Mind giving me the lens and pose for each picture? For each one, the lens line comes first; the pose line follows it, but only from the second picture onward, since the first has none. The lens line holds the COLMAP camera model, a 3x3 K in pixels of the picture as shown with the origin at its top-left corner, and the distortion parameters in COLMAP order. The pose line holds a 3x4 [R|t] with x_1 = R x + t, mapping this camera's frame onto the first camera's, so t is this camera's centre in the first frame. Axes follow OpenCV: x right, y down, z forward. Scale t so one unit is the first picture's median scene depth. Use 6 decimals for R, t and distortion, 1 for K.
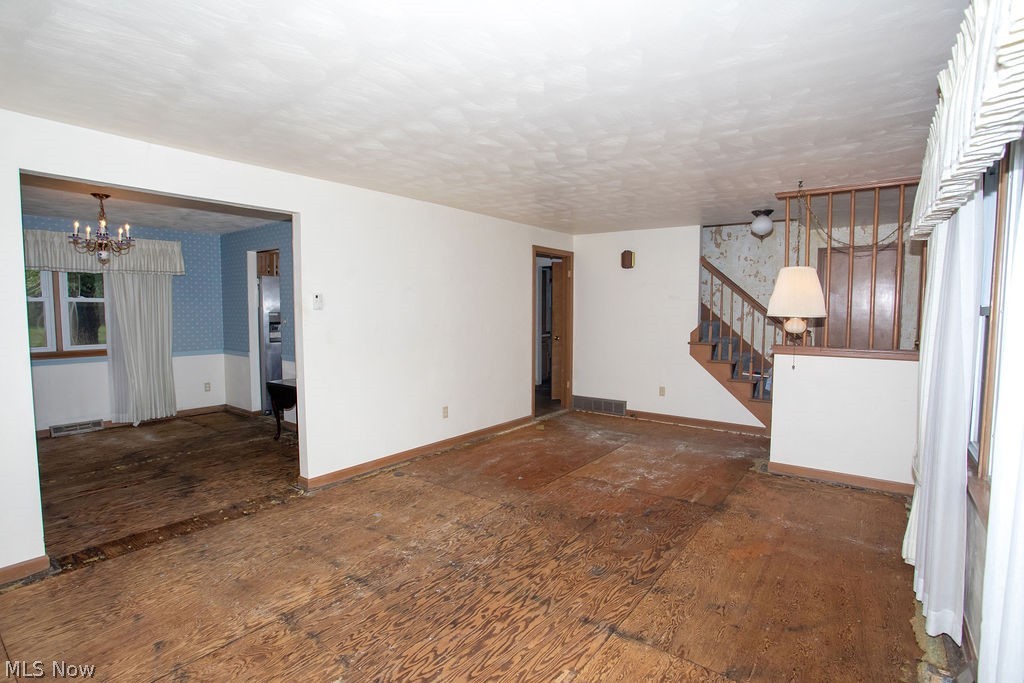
lens RADIAL K [[513.5, 0, 512.0], [0, 513.5, 341.5], [0, 0, 1]] dist [-0.073520, 0.036514]
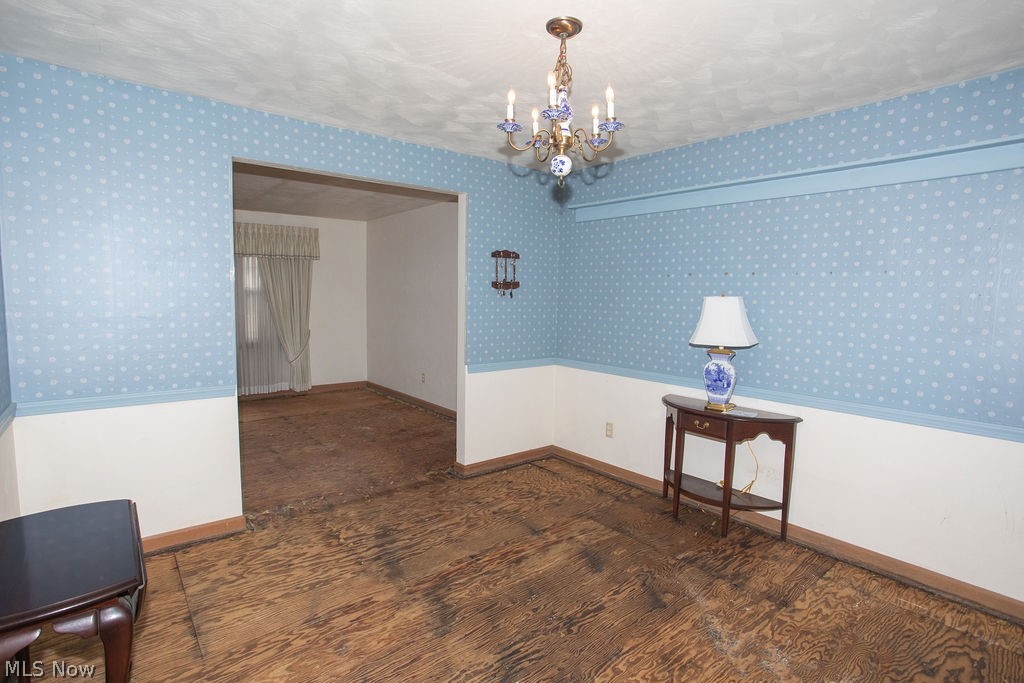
lens RADIAL K [[513.5, 0, 512.0], [0, 513.5, 341.5], [0, 0, 1]] dist [-0.073520, 0.036514]
pose [[-0.972535, -0.040057, 0.229285, -0.987999], [-0.004132, 0.987896, 0.155063, -0.103065], [-0.232722, 0.149857, -0.960929, 1.621096]]
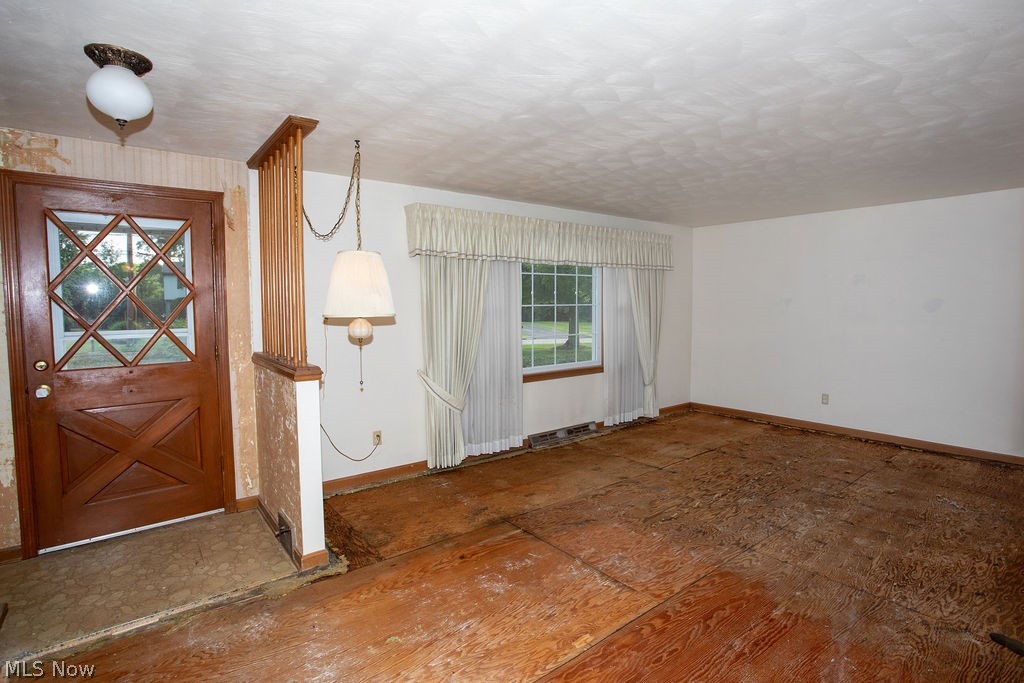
lens RADIAL K [[513.5, 0, 512.0], [0, 513.5, 341.5], [0, 0, 1]] dist [-0.073520, 0.036514]
pose [[-0.962732, -0.018221, 0.269844, 0.134785], [0.020512, 0.989936, 0.140023, -0.122150], [-0.269680, 0.140340, -0.952669, 1.733229]]
